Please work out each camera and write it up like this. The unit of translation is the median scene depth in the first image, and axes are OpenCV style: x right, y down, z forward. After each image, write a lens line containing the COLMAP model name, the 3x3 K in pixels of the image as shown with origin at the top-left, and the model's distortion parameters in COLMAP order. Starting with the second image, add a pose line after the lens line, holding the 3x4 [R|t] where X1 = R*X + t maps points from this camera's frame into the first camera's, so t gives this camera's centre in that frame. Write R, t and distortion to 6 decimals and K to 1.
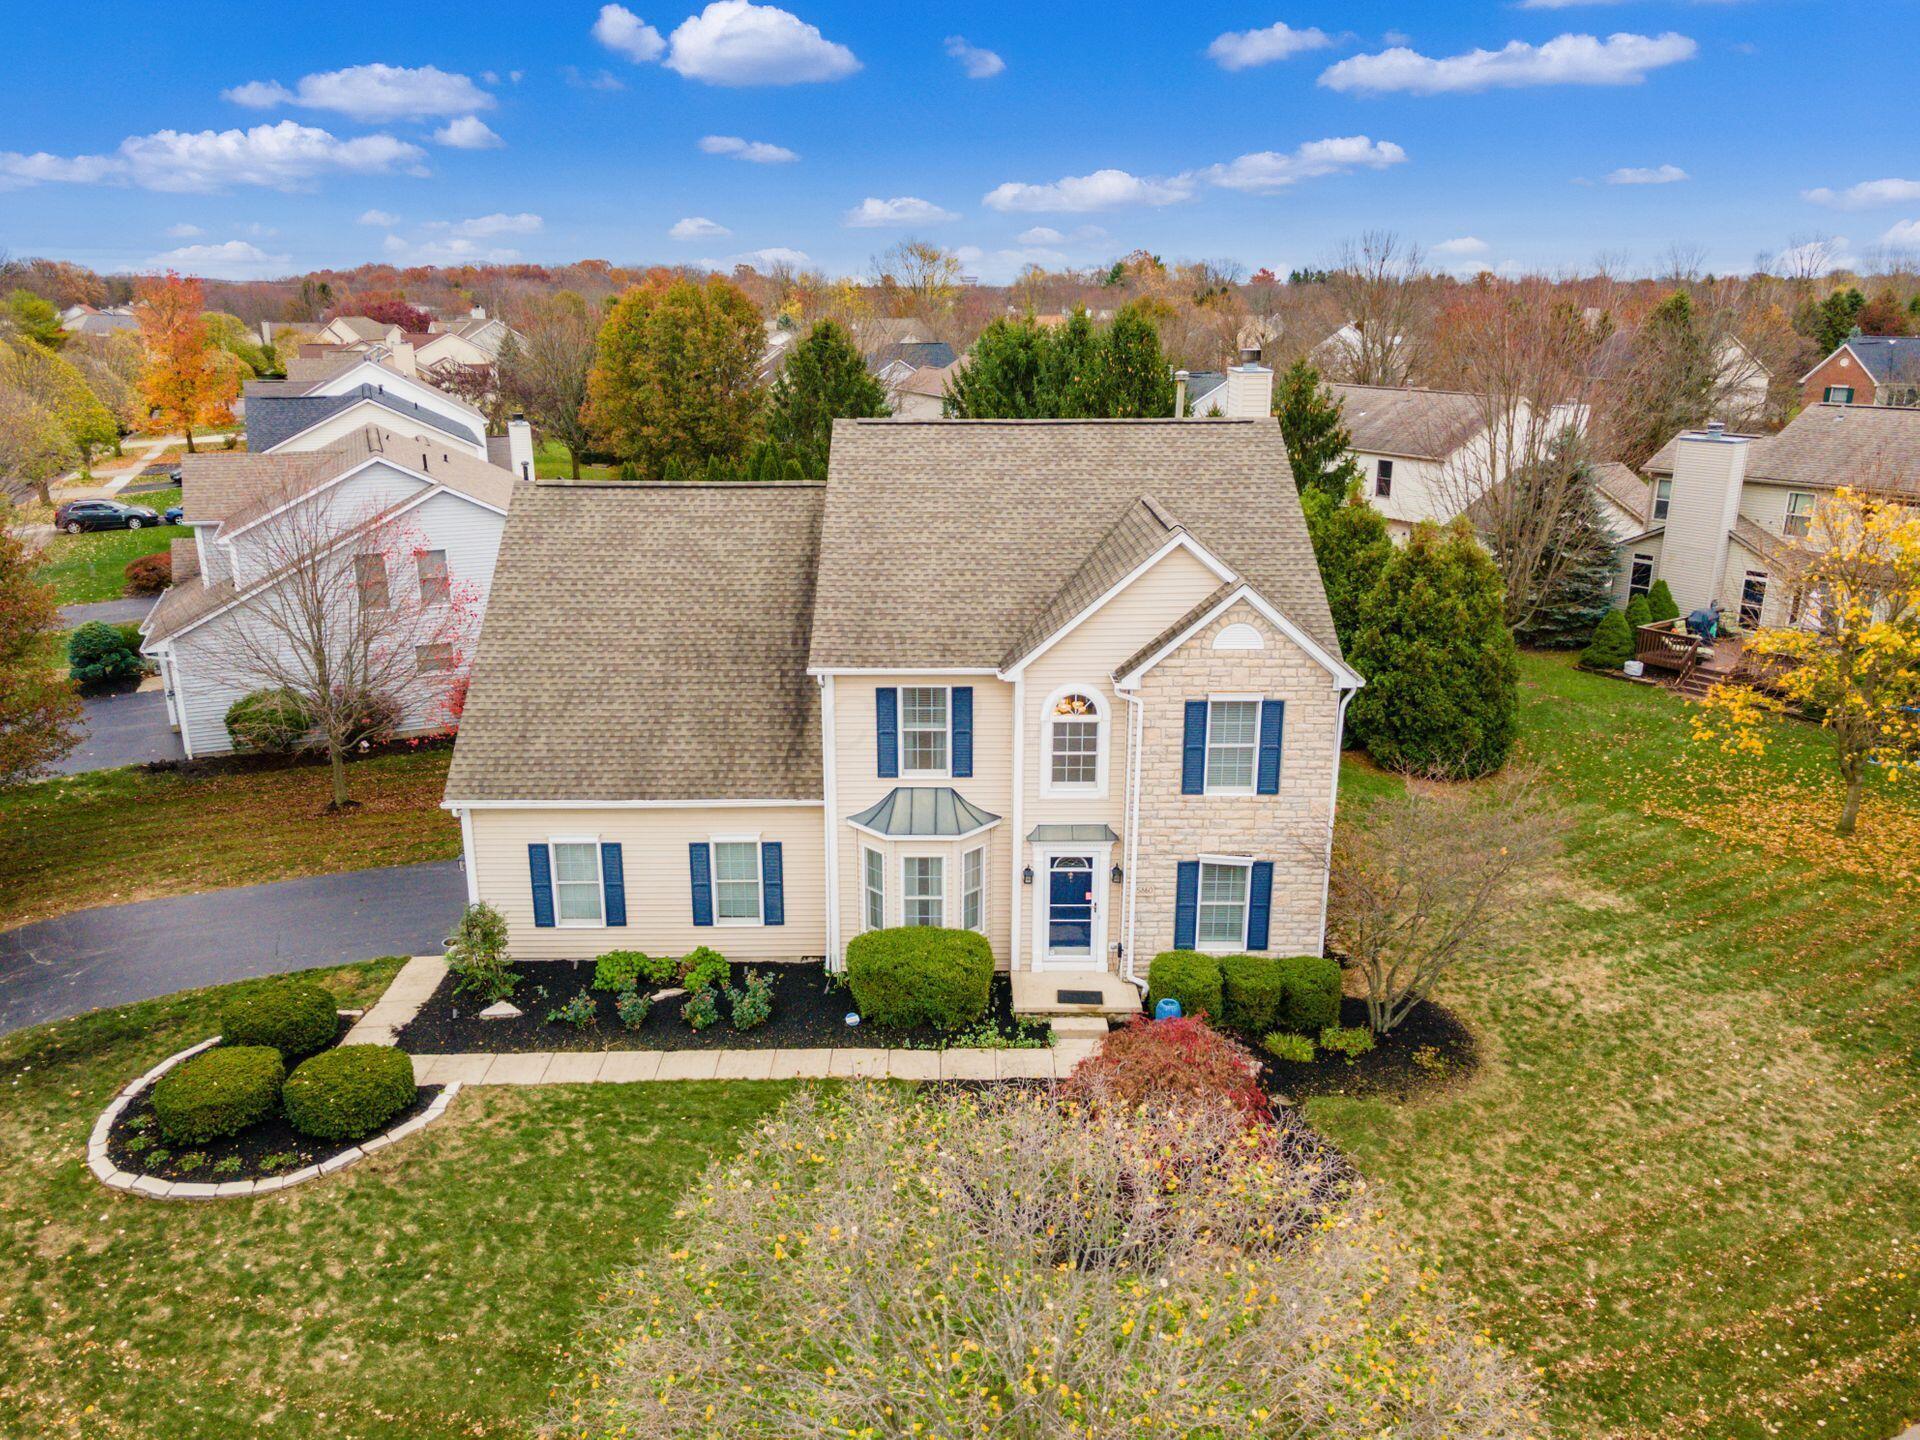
lens RADIAL K [[1585.1, 0, 954.0], [0, 1585.1, 712.0], [0, 0, 1]] dist [-0.000997, 0.043495]
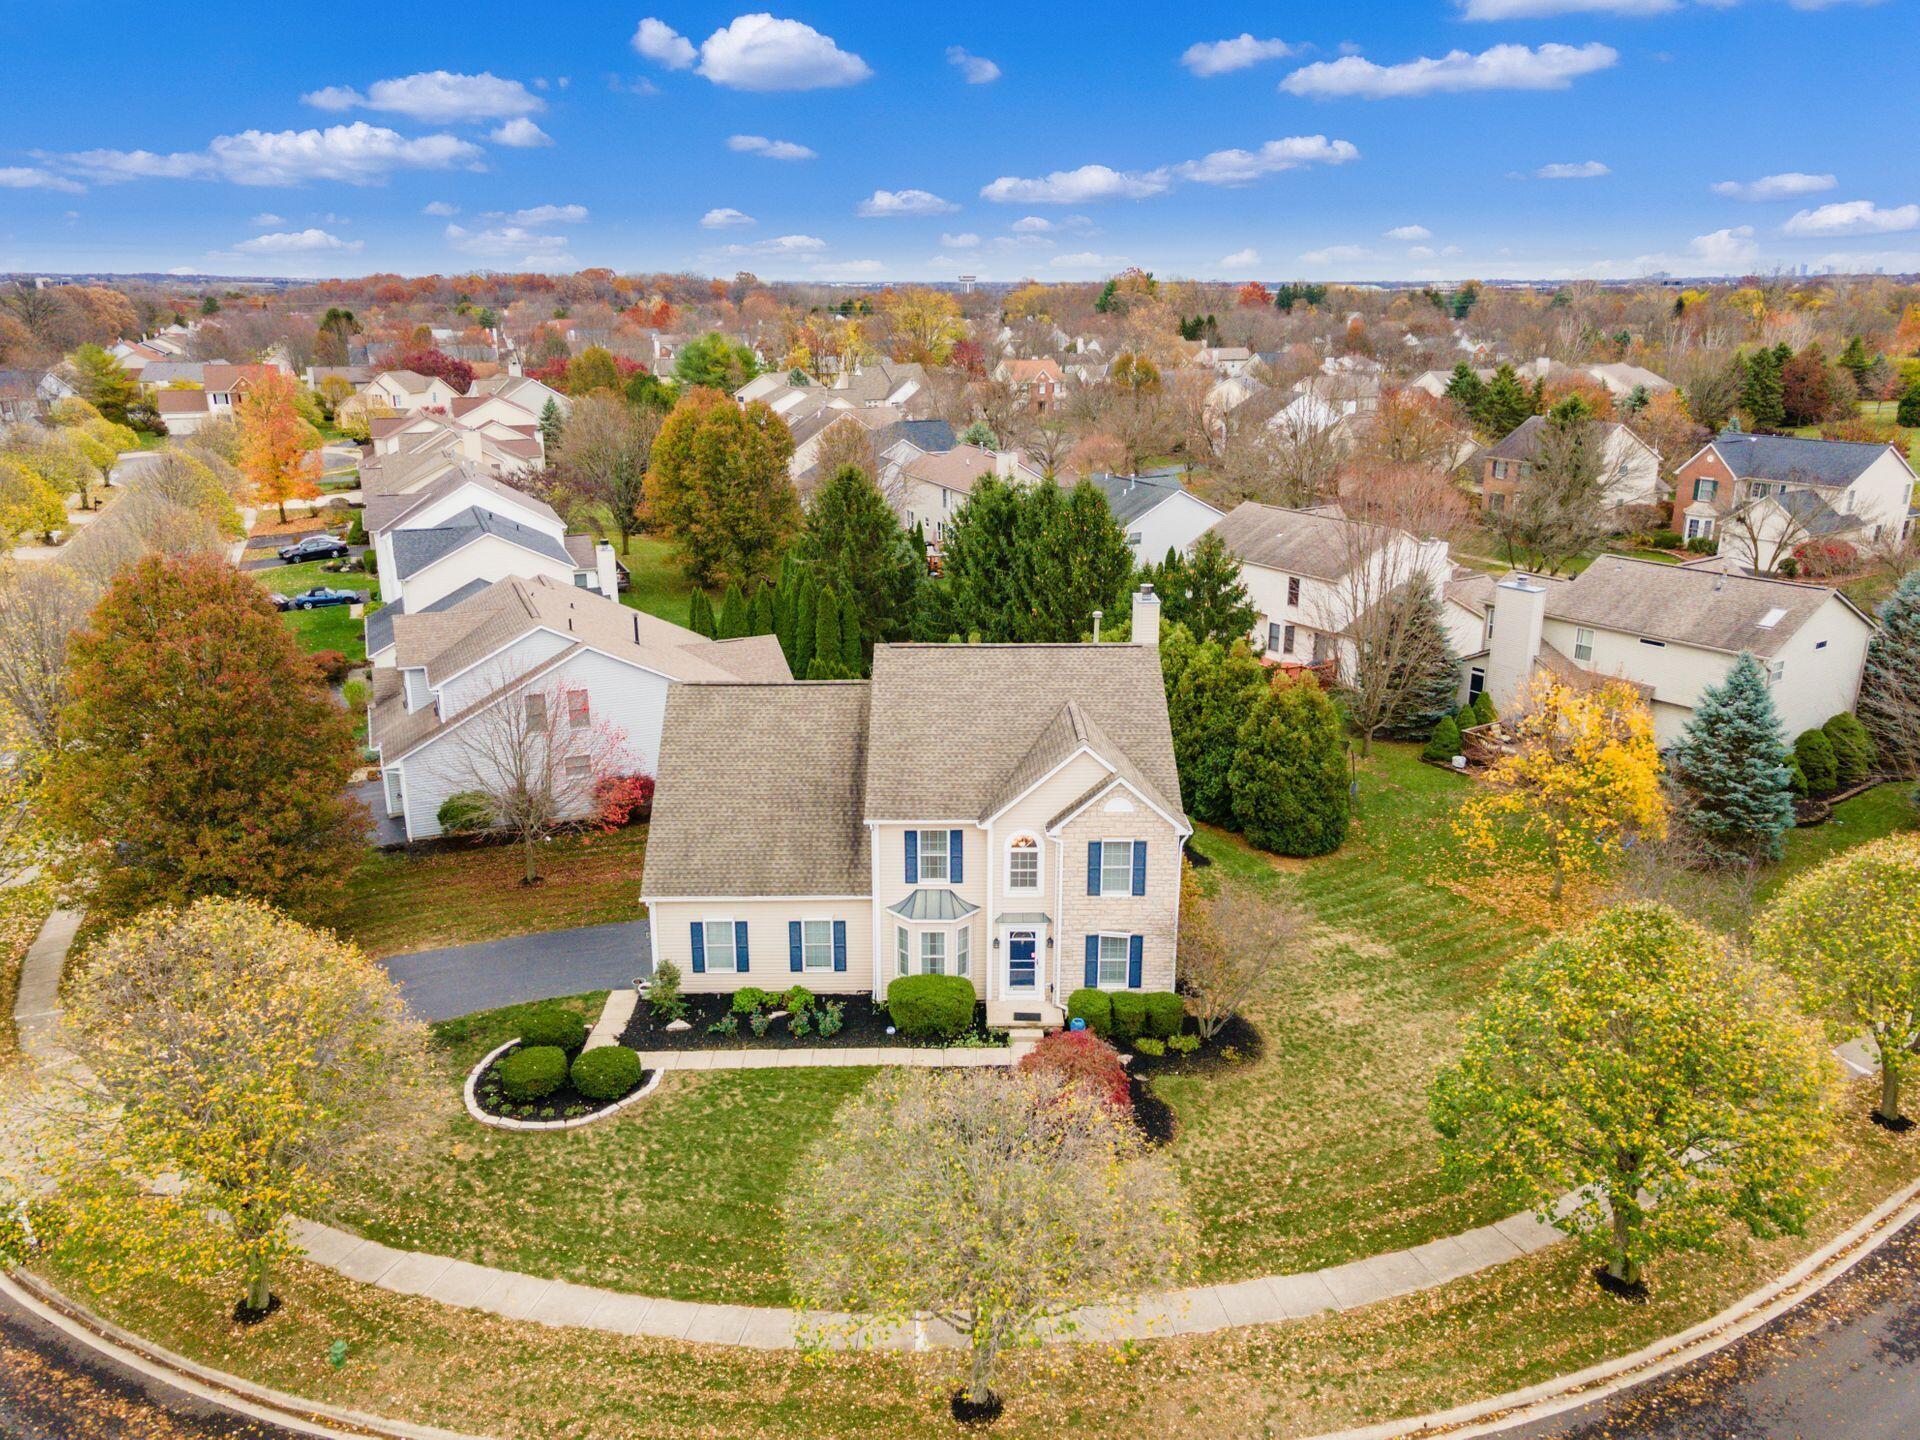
lens RADIAL K [[1585.1, 0, 954.5], [0, 1585.1, 702.5], [0, 0, 1]] dist [-0.000997, 0.043495]
pose [[0.999999, -0.000789, 0.001527, 0.000807], [0.000793, 0.999996, -0.002829, -0.141453], [-0.001525, 0.002830, 0.999995, -0.648405]]
